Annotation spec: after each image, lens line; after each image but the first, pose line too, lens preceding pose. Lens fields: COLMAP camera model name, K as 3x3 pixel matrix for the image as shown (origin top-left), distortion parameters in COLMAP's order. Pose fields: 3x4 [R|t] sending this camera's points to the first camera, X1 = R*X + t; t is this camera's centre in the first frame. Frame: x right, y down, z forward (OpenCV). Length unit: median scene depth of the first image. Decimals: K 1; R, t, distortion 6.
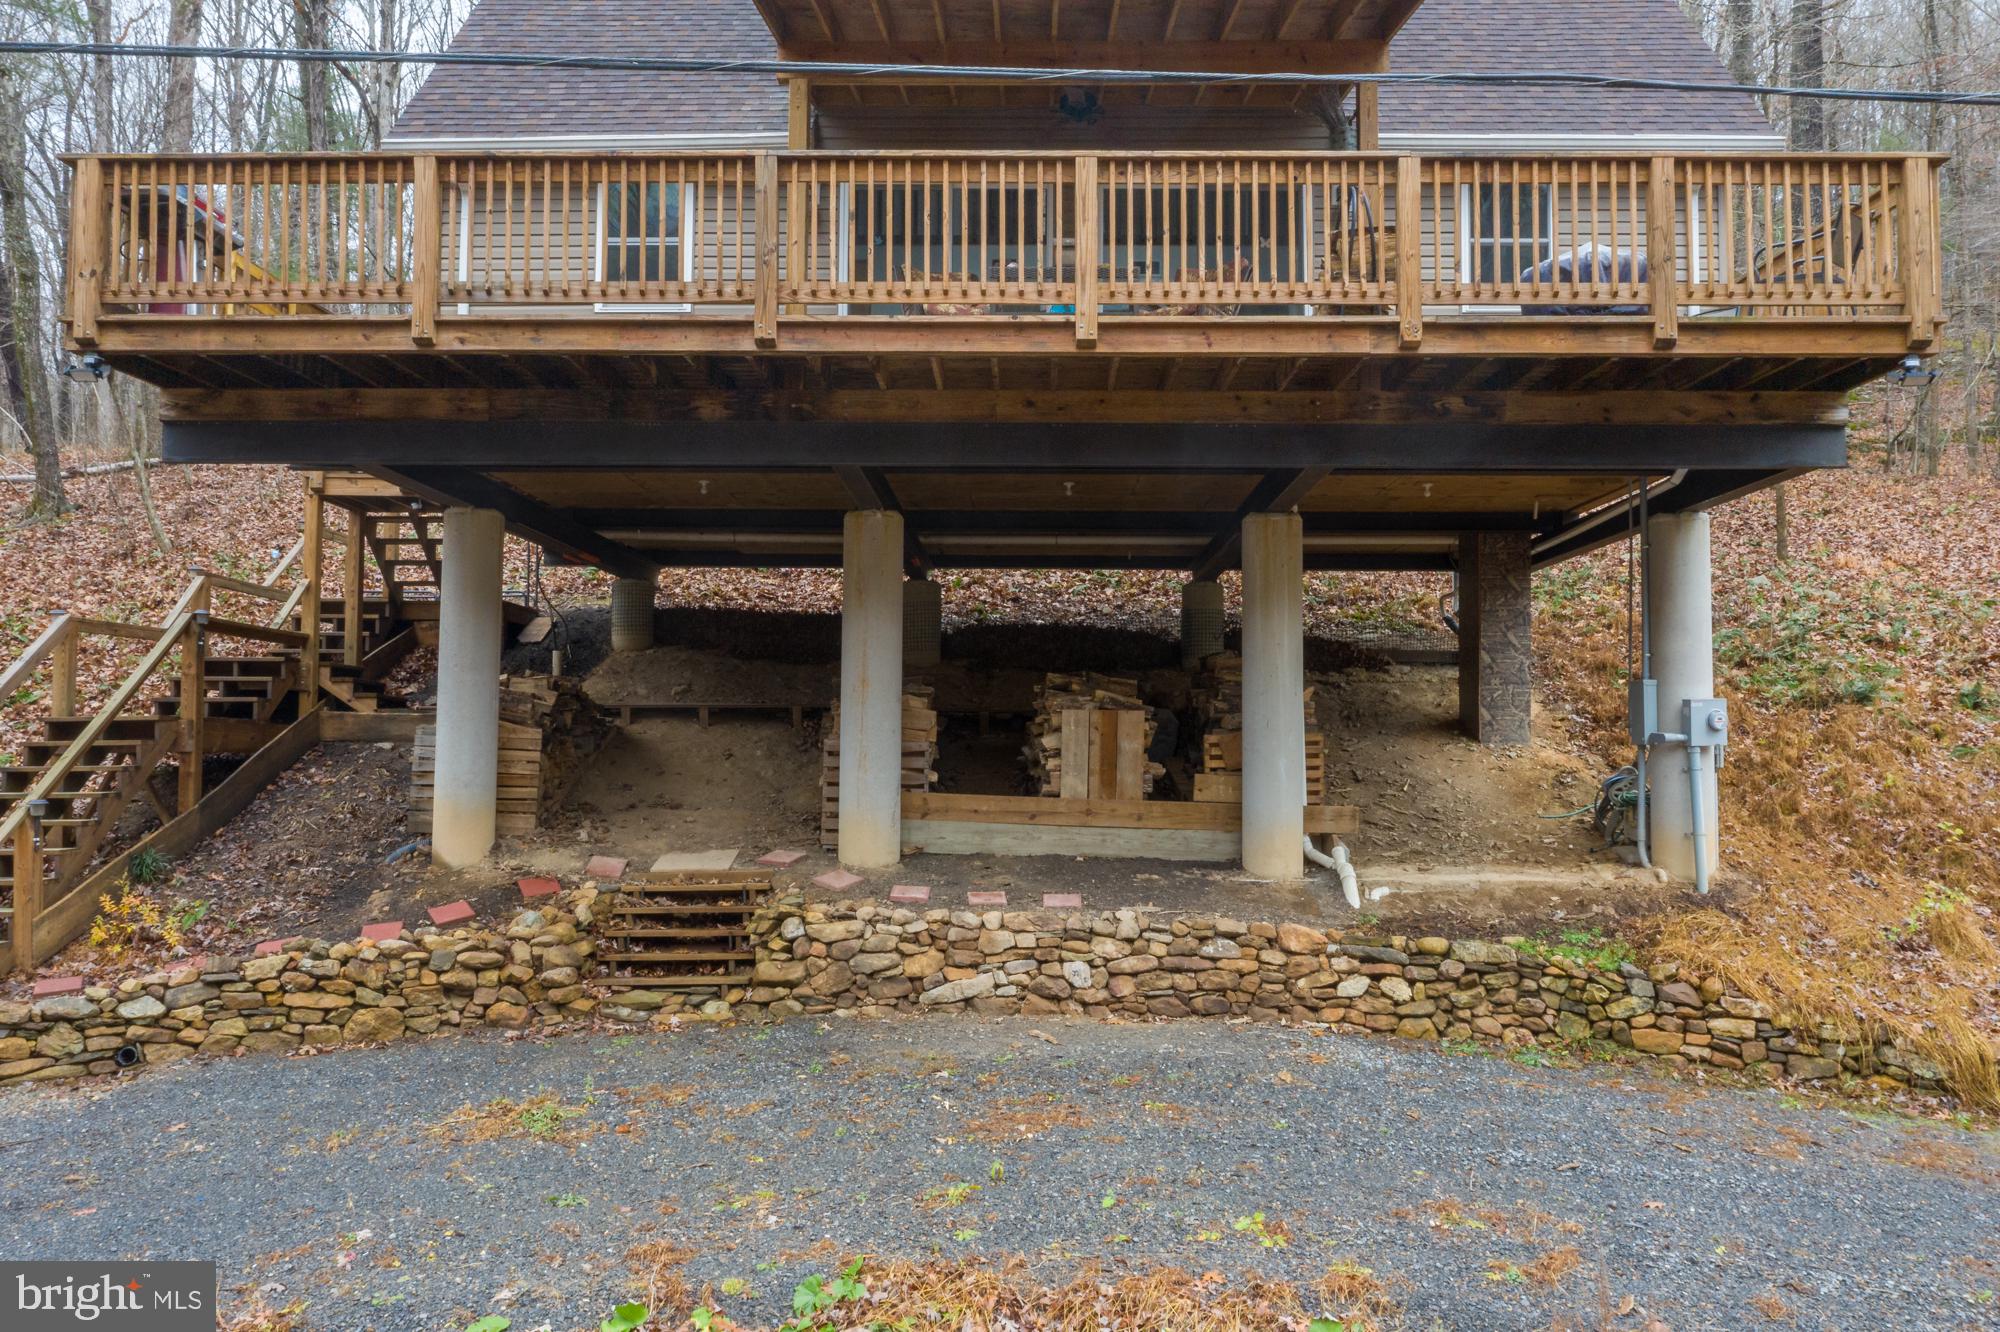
lens RADIAL K [[1587.1, 0, 1004.6], [0, 1587.1, 663.2], [0, 0, 1]] dist [-0.014475, -0.003327]
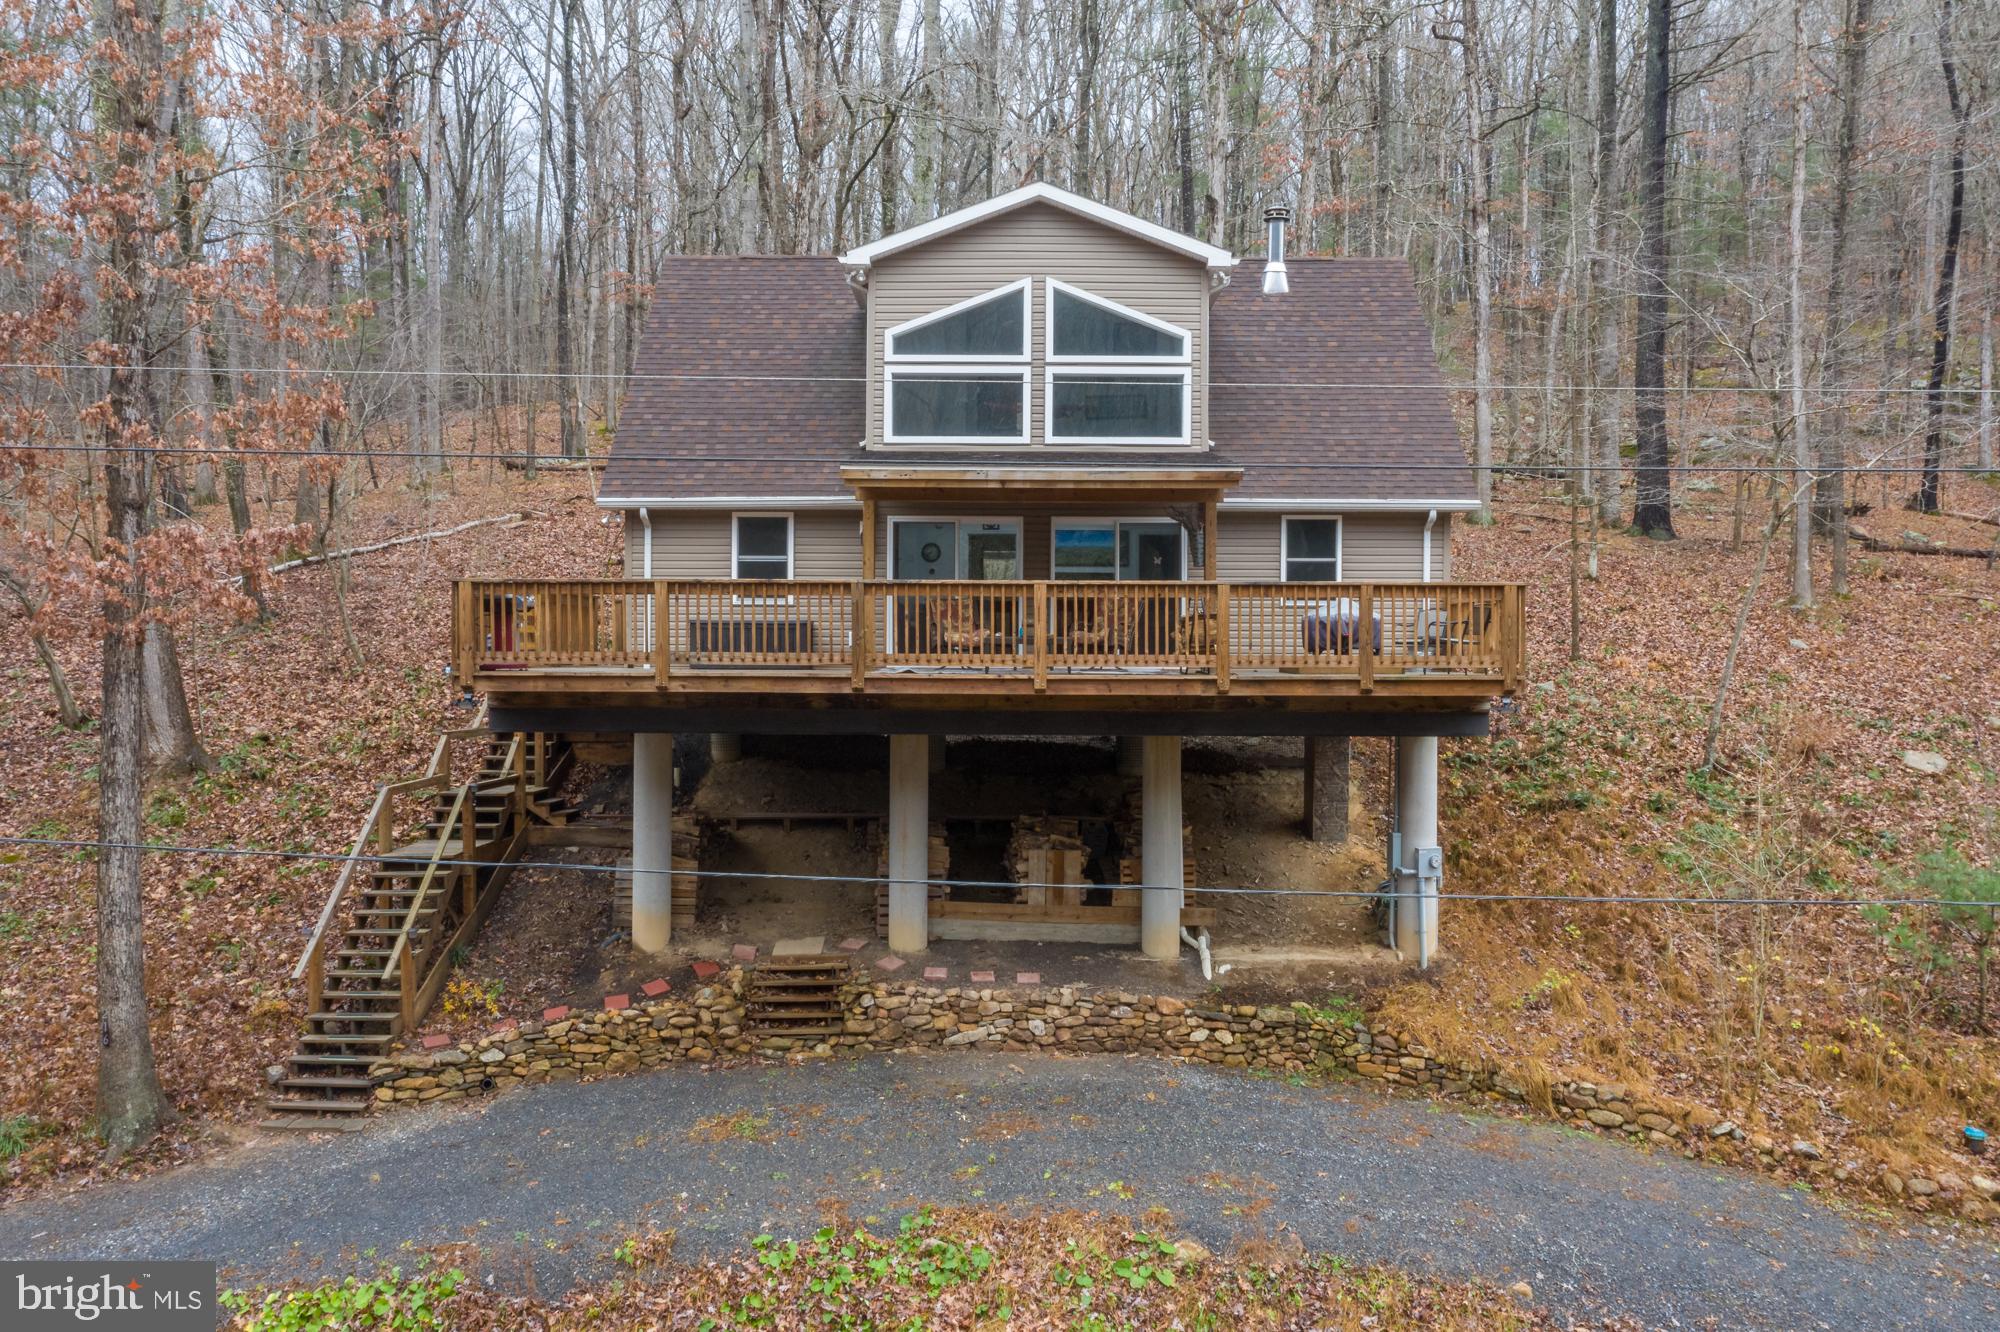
lens RADIAL K [[1584.4, 0, 1004.6], [0, 1584.4, 665.7], [0, 0, 1]] dist [-0.014322, -0.002487]
pose [[0.999915, -0.002161, 0.012821, -0.009291], [0.001370, 0.998115, 0.061354, -0.290770], [-0.012930, -0.061332, 0.998034, -0.654573]]
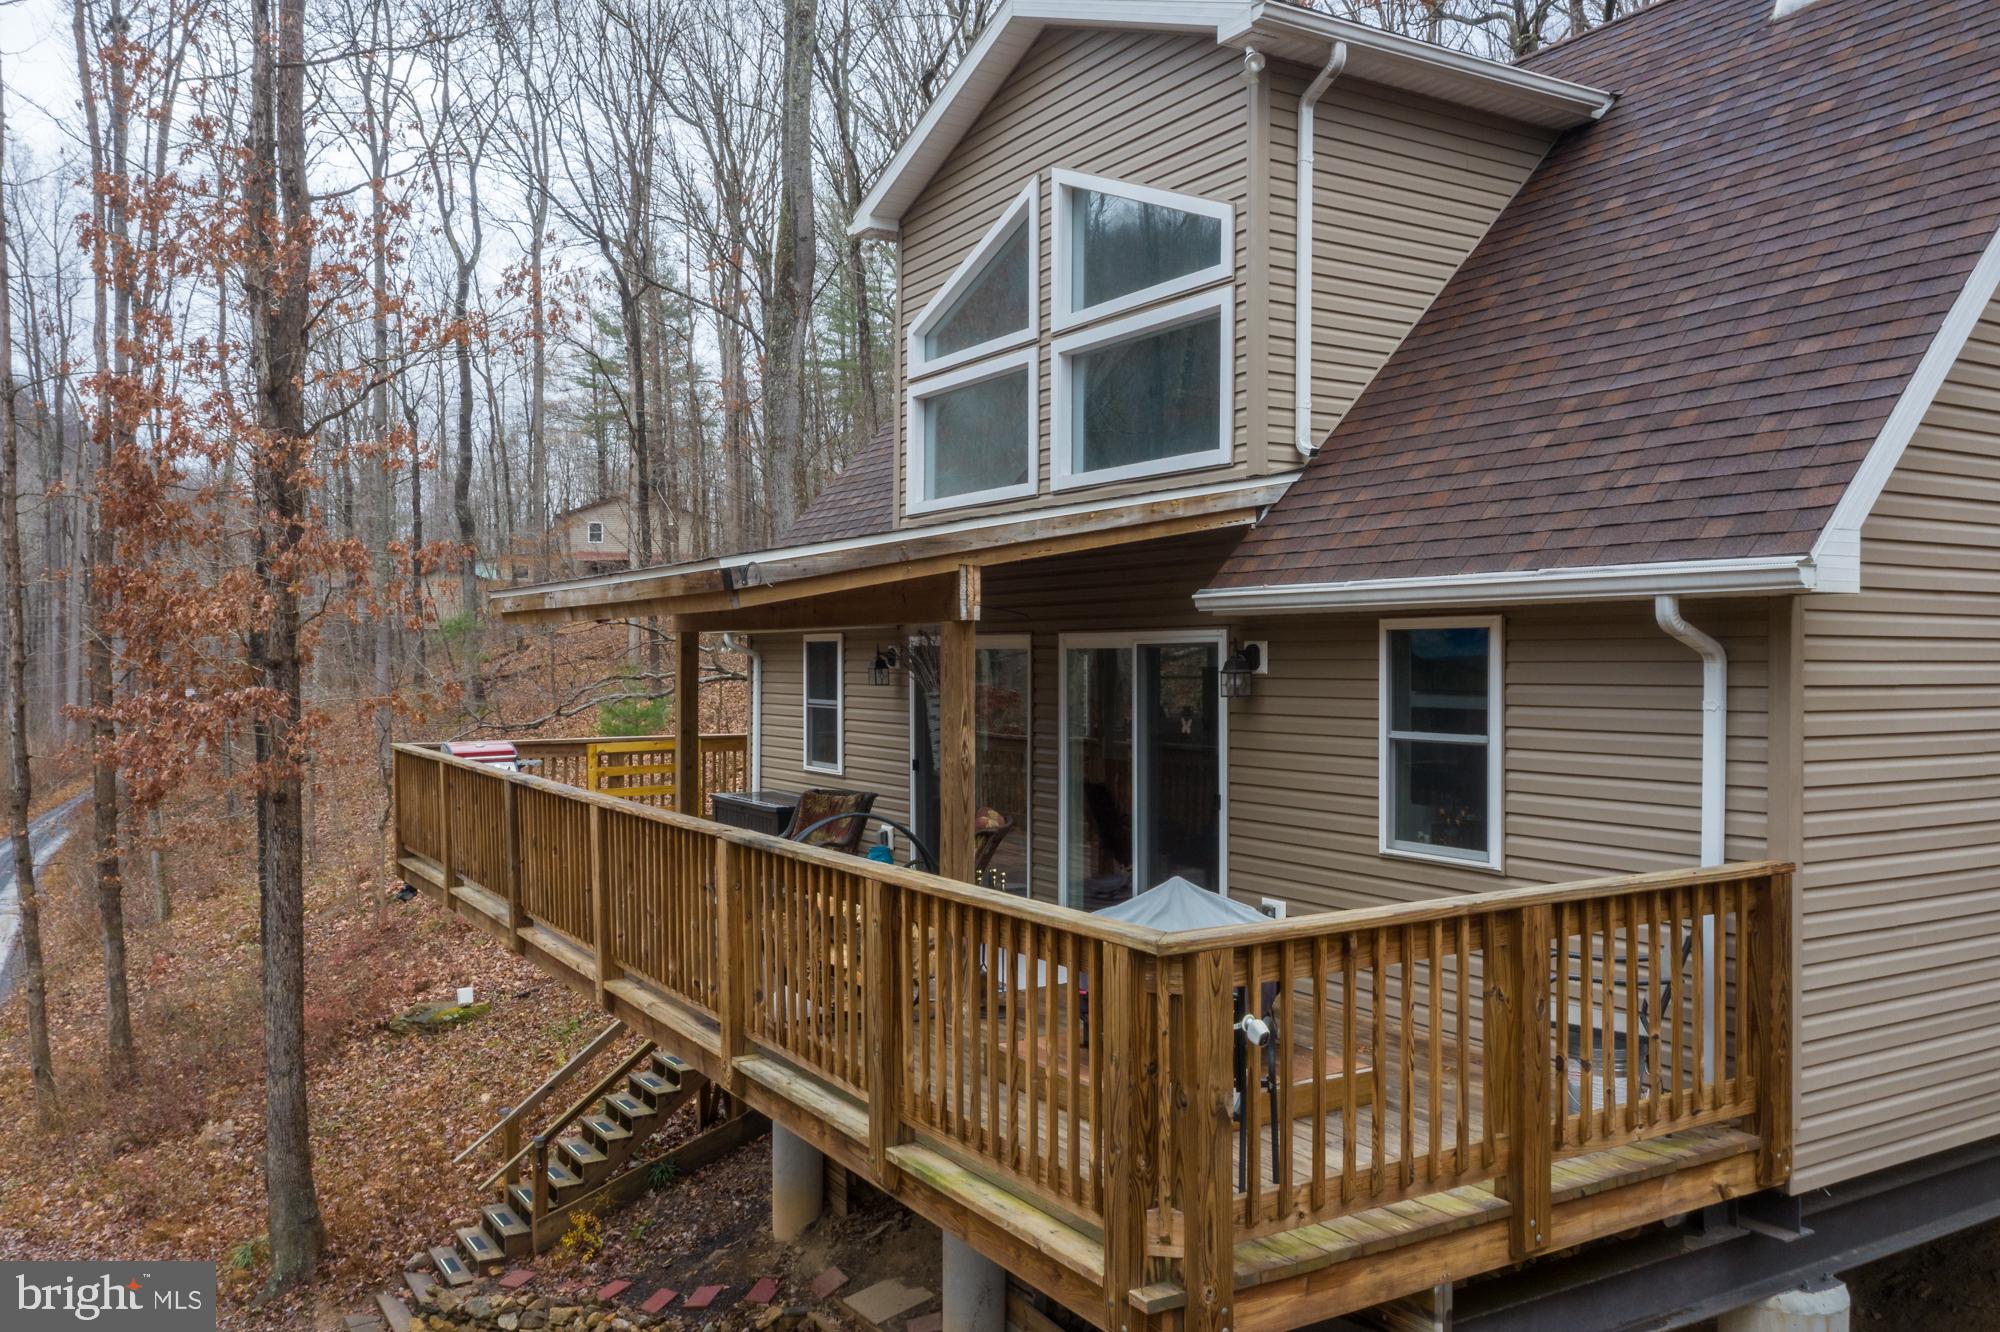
lens RADIAL K [[1584.4, 0, 1004.6], [0, 1584.4, 665.7], [0, 0, 1]] dist [-0.014322, -0.002487]
pose [[0.530790, -0.002406, -0.847500, 0.822563], [0.051123, 0.998266, 0.029185, -0.358265], [0.845960, -0.058818, 0.529992, 0.622325]]
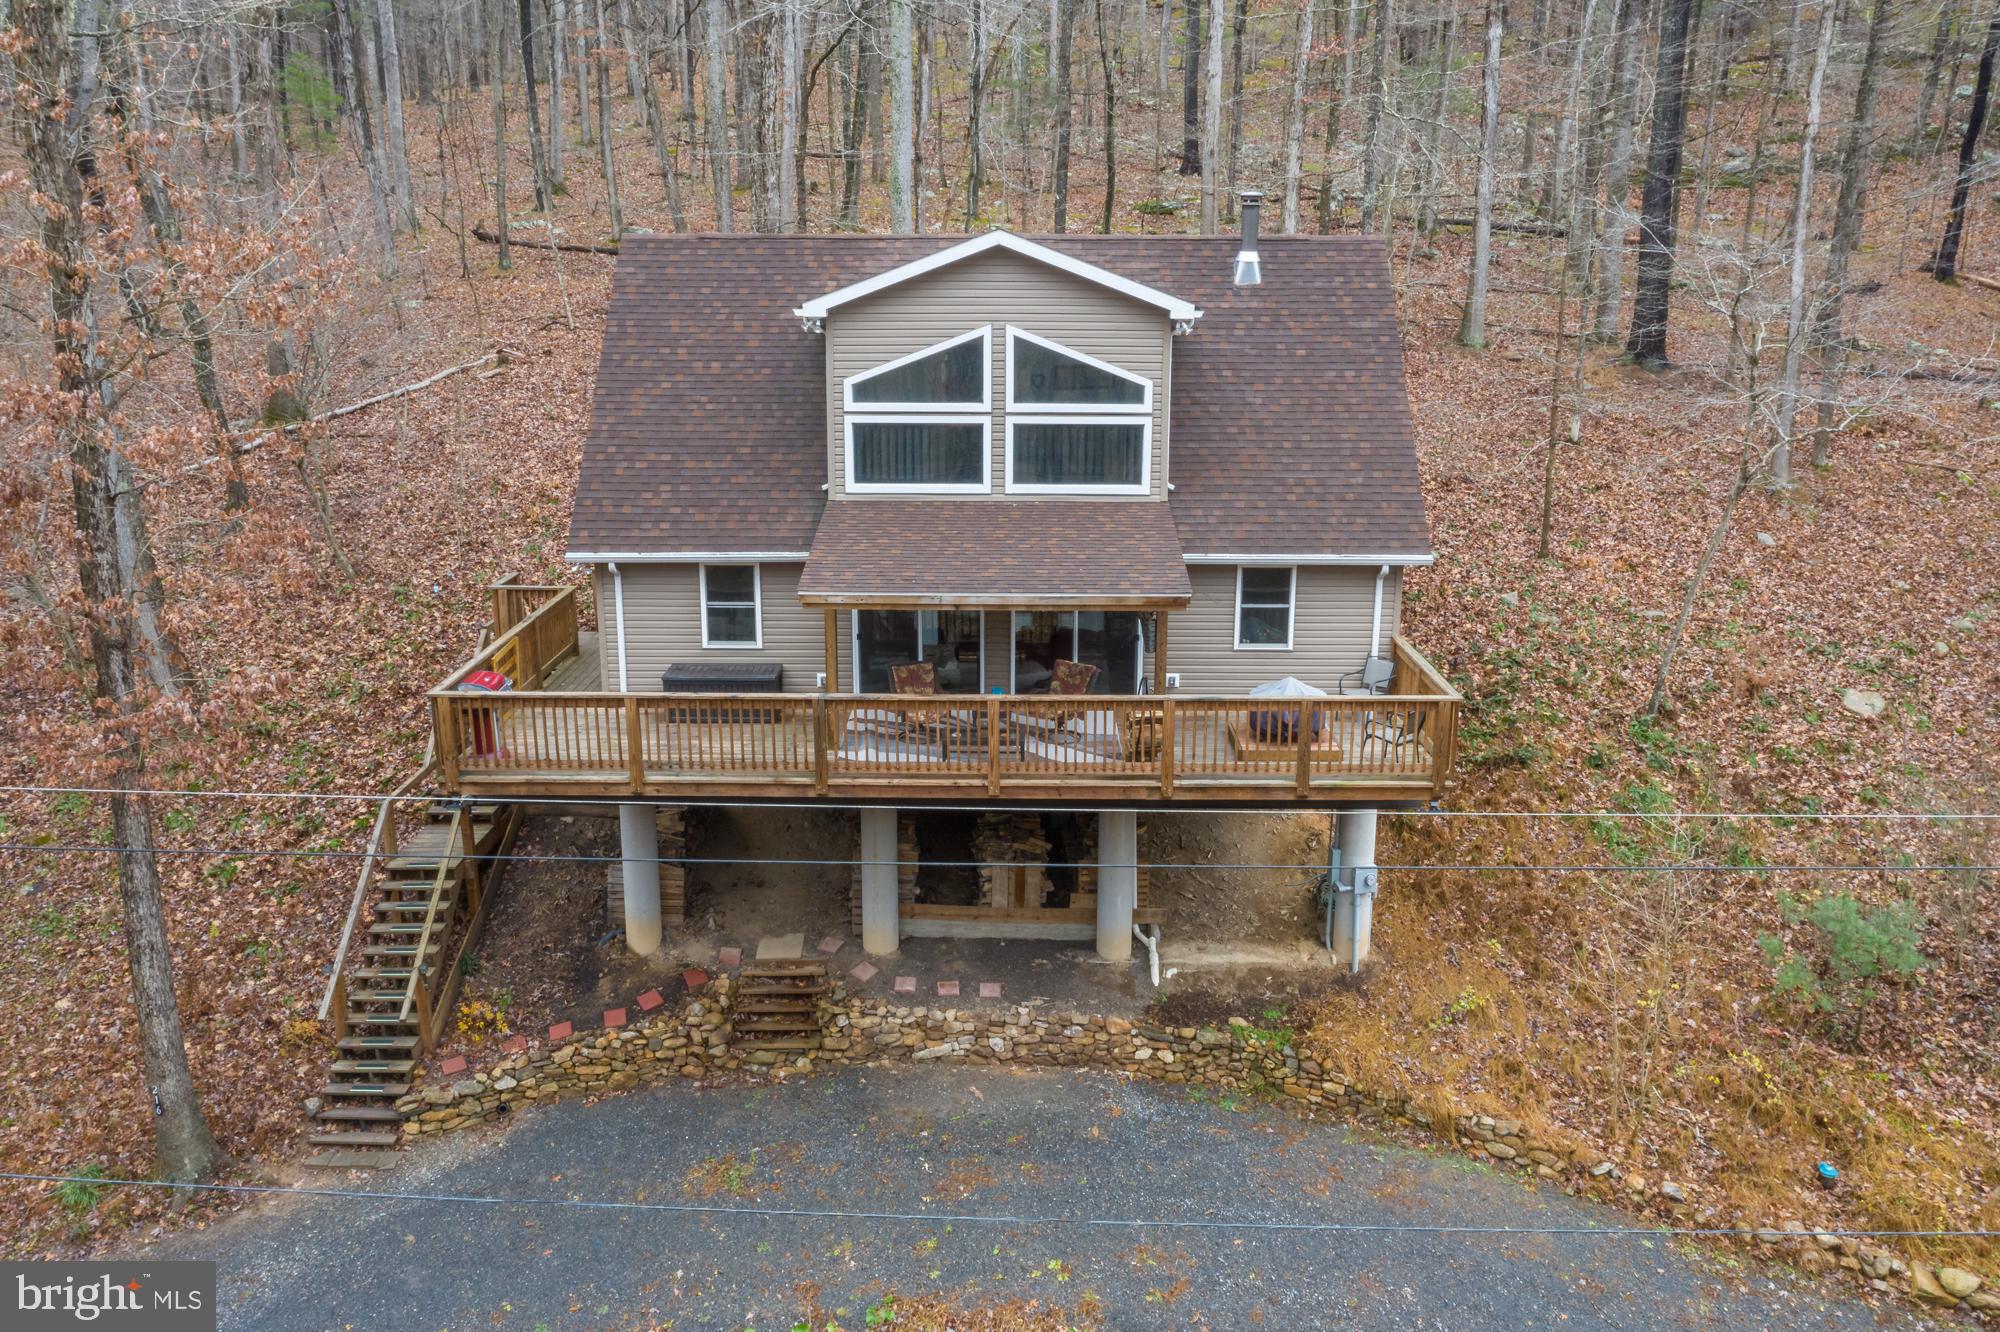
lens RADIAL K [[1584.4, 0, 1004.6], [0, 1584.4, 665.7], [0, 0, 1]] dist [-0.014322, -0.002487]
pose [[0.999953, -0.006236, 0.007488, 0.043875], [0.003696, 0.953739, 0.300615, -0.784385], [-0.009016, -0.300573, 0.953716, -0.635869]]
